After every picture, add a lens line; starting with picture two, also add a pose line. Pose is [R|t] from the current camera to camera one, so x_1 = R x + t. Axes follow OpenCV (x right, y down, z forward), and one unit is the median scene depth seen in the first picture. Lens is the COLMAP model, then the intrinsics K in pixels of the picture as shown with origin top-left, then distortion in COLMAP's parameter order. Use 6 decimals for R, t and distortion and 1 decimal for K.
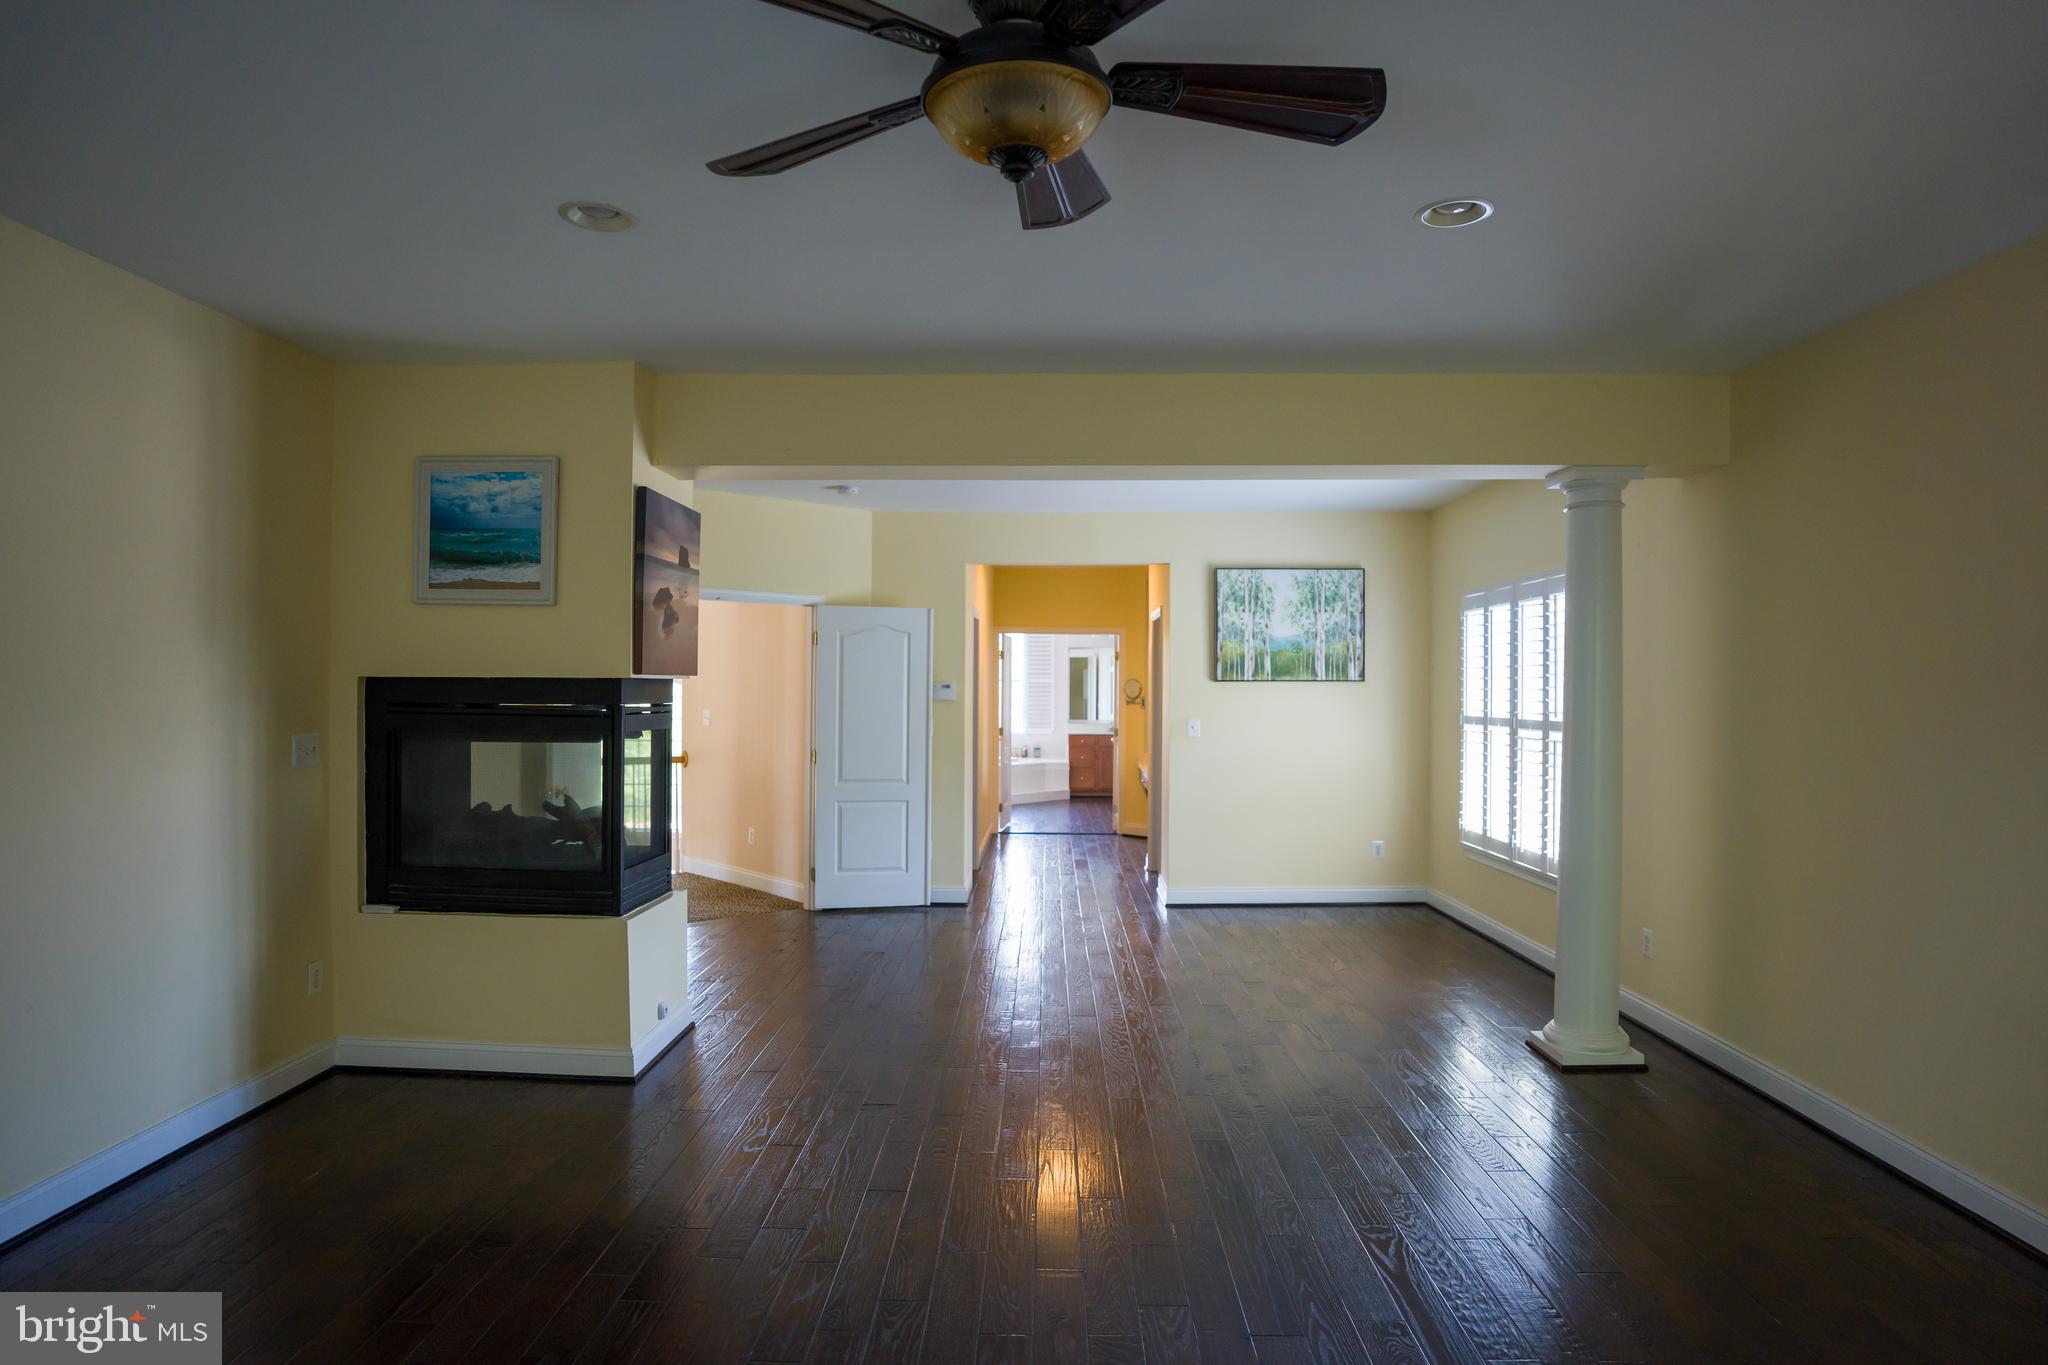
lens RADIAL K [[1173.3, 0, 1024.0], [0, 1173.3, 682.5], [0, 0, 1]] dist [-0.107200, 0.061183]
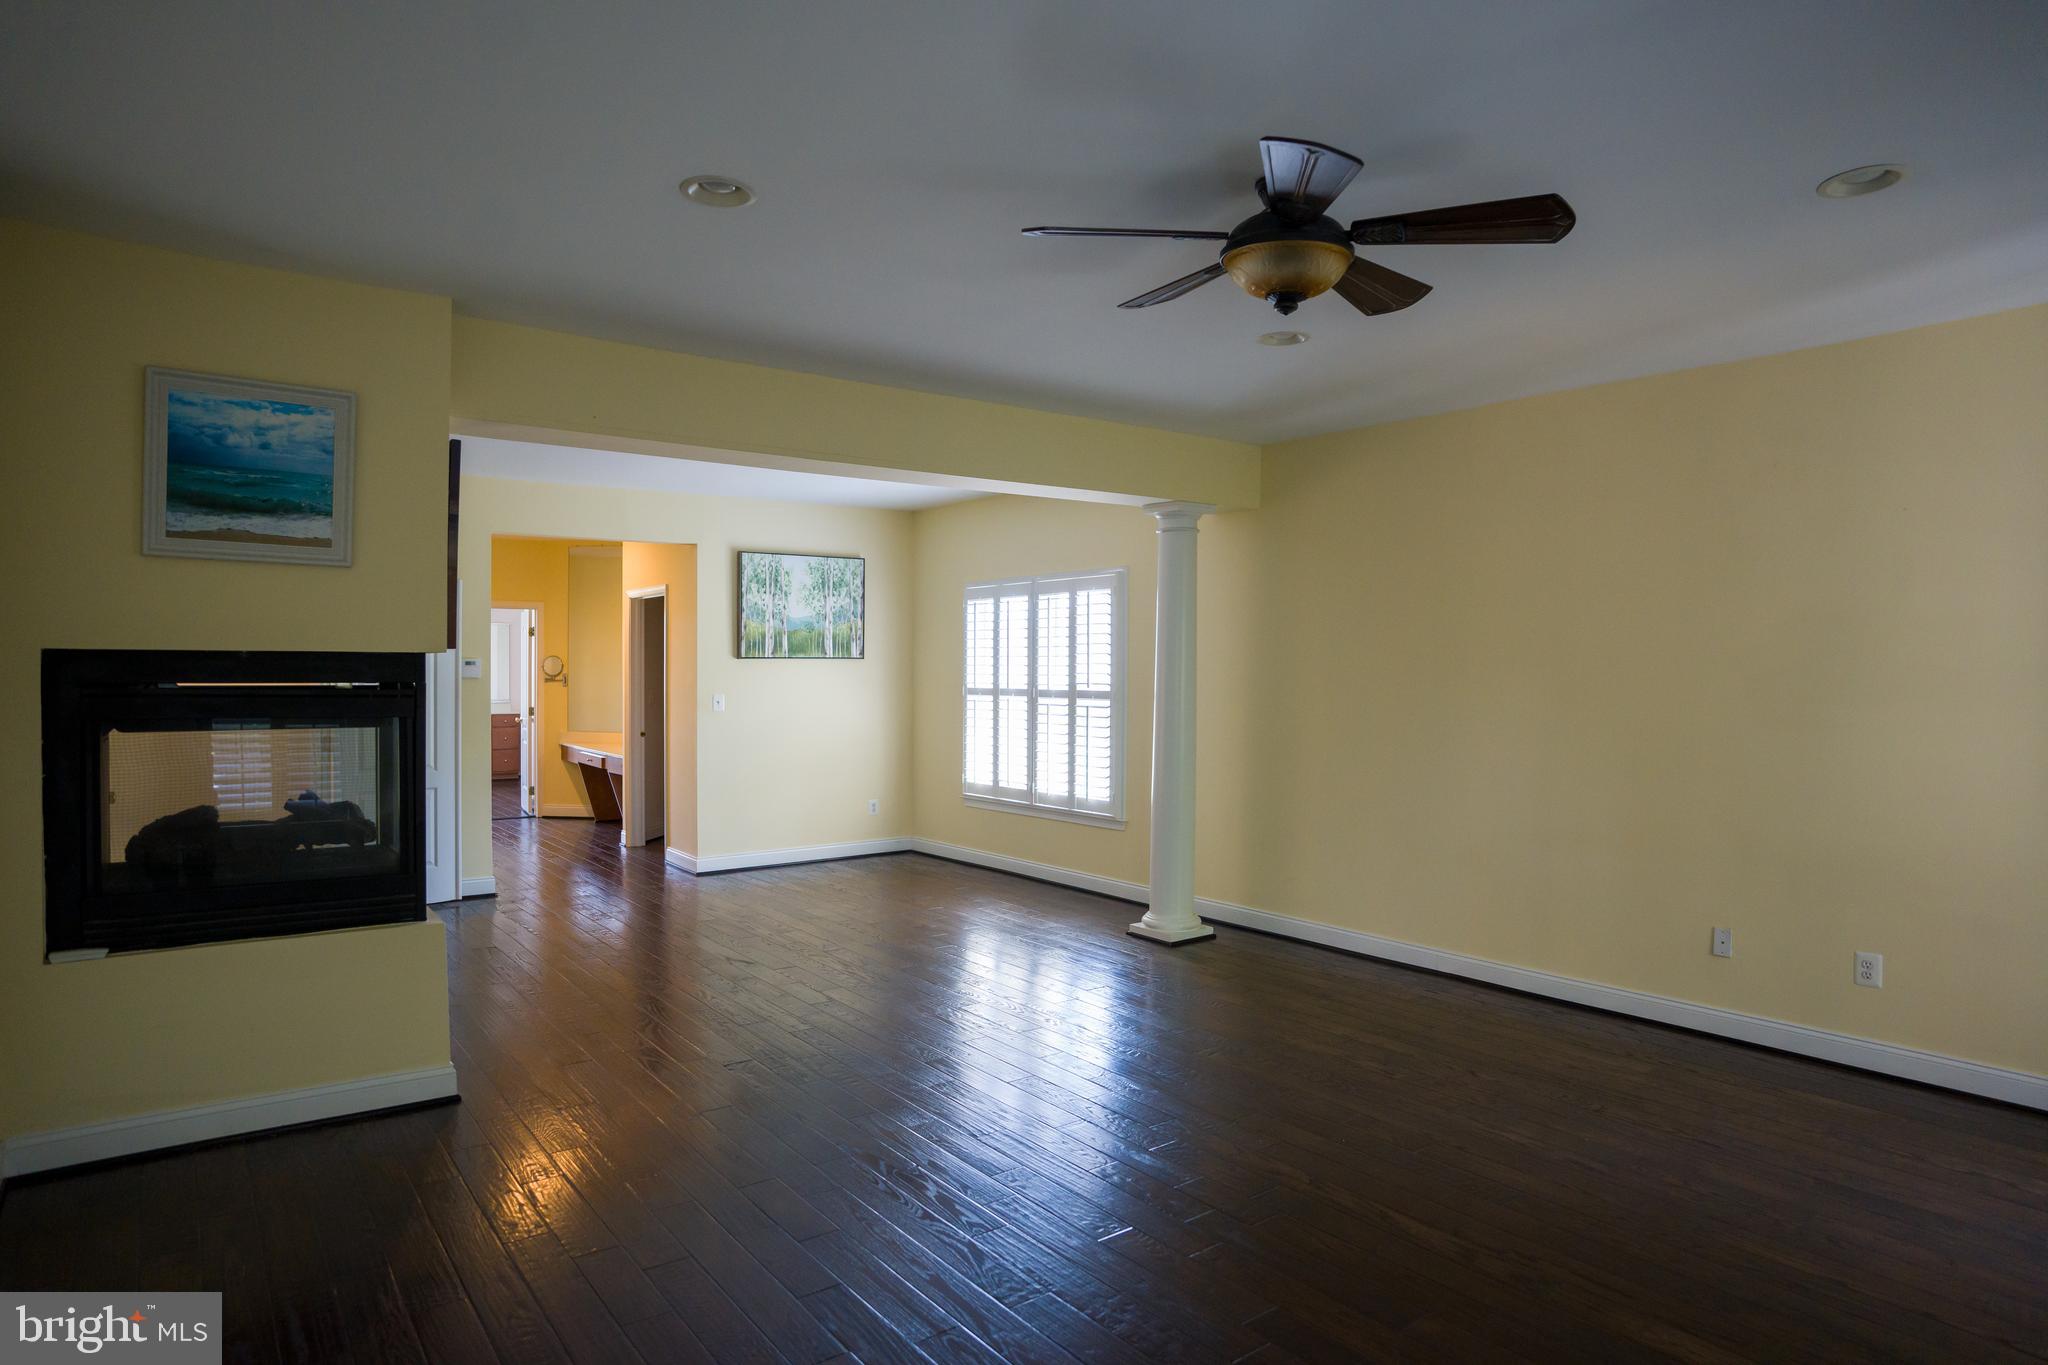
lens RADIAL K [[1173.3, 0, 1024.0], [0, 1173.3, 682.5], [0, 0, 1]] dist [-0.107200, 0.061183]
pose [[0.782235, -0.008817, 0.622921, -0.293609], [-0.003096, 0.999832, 0.018039, 0.001051], [-0.622976, -0.016039, 0.782076, 0.015202]]
